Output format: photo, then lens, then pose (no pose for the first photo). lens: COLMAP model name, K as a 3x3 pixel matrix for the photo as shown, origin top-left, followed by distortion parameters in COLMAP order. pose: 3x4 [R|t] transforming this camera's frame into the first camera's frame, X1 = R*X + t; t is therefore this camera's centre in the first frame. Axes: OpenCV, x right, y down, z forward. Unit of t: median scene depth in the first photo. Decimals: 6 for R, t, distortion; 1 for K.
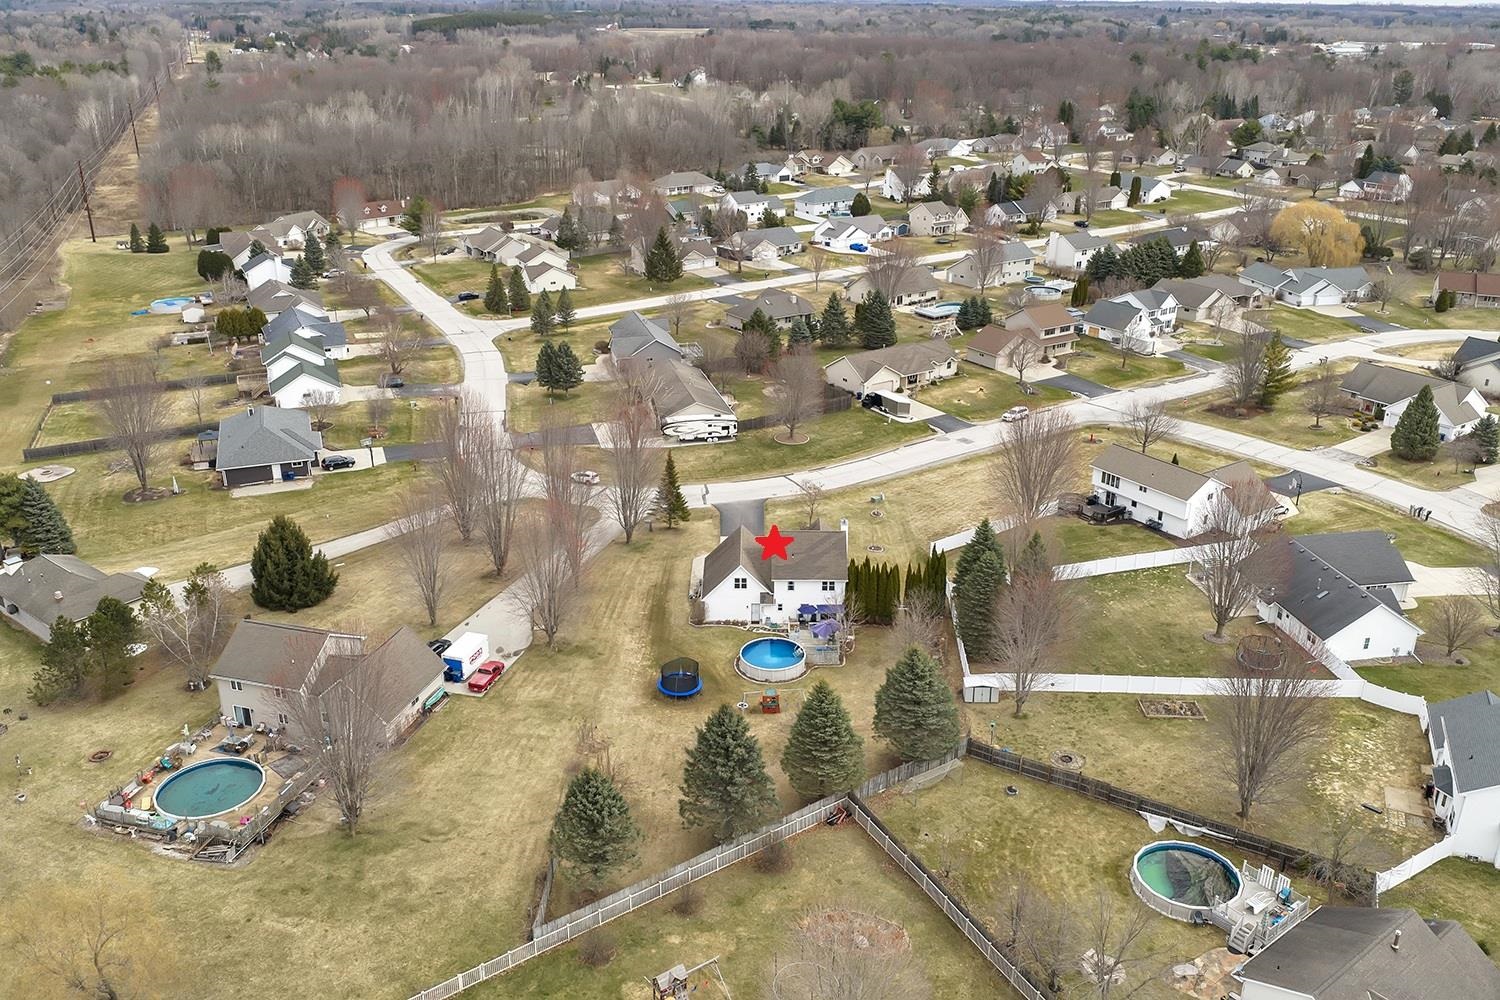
lens RADIAL K [[1248.4, 0, 751.2], [0, 1248.4, 500.5], [0, 0, 1]] dist [0.006094, -0.004694]
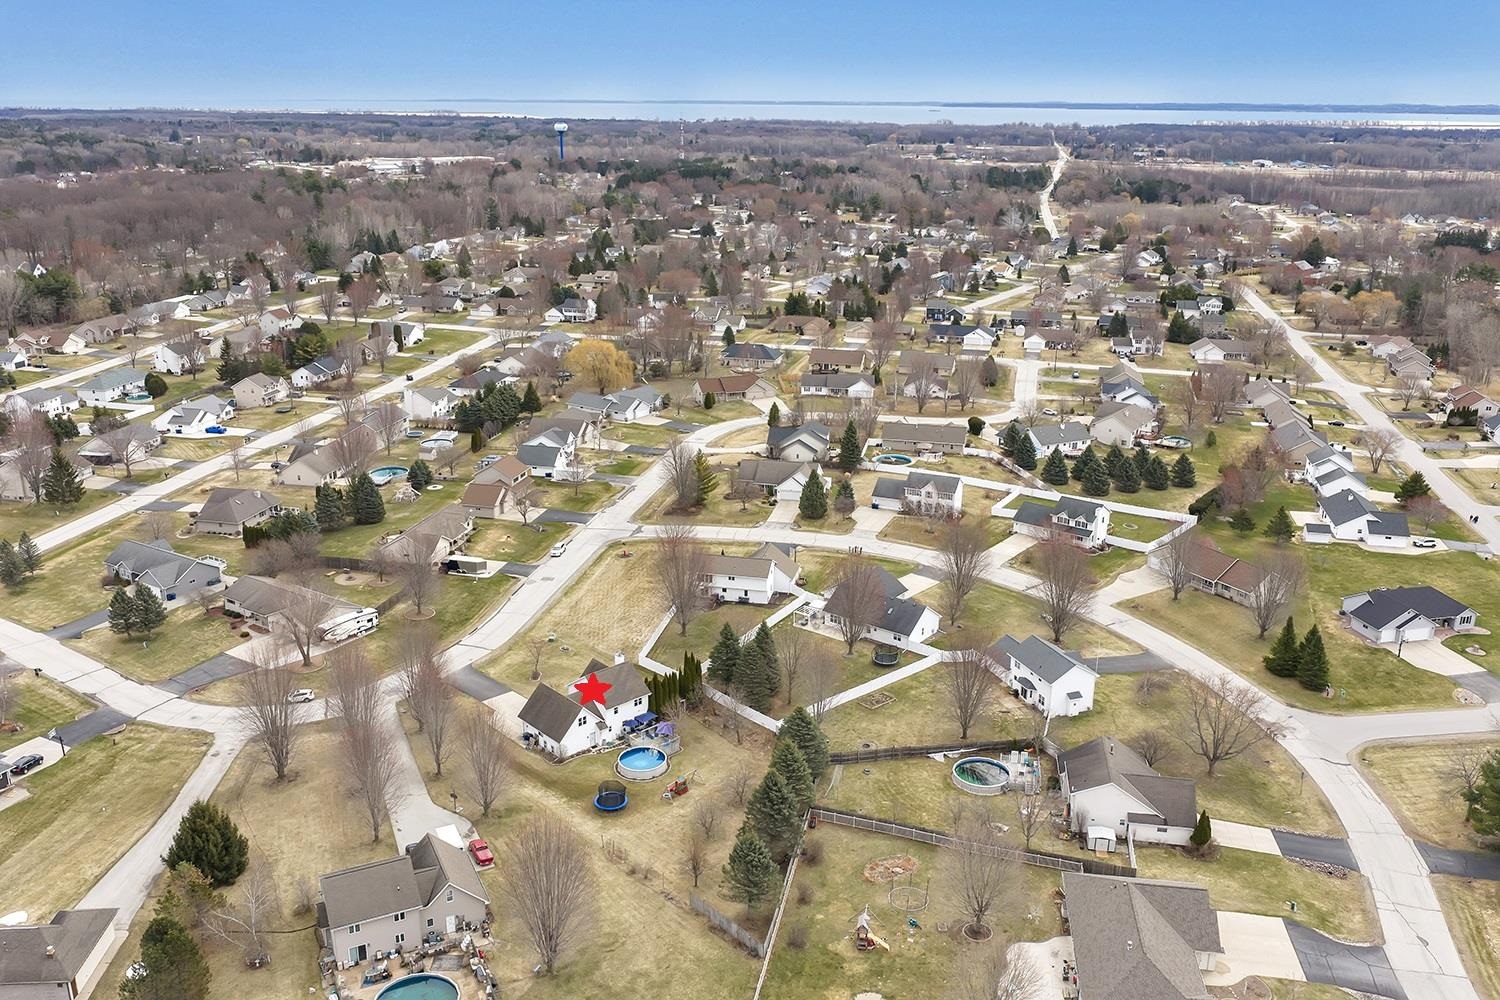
lens RADIAL K [[1248.4, 0, 746.7], [0, 1248.4, 501.2], [0, 0, 1]] dist [0.006094, -0.004694]
pose [[0.731472, -0.209399, 0.648923, -0.518257], [0.253824, 0.966904, 0.025895, -0.112095], [-0.632869, 0.145771, 0.760413, -0.115965]]
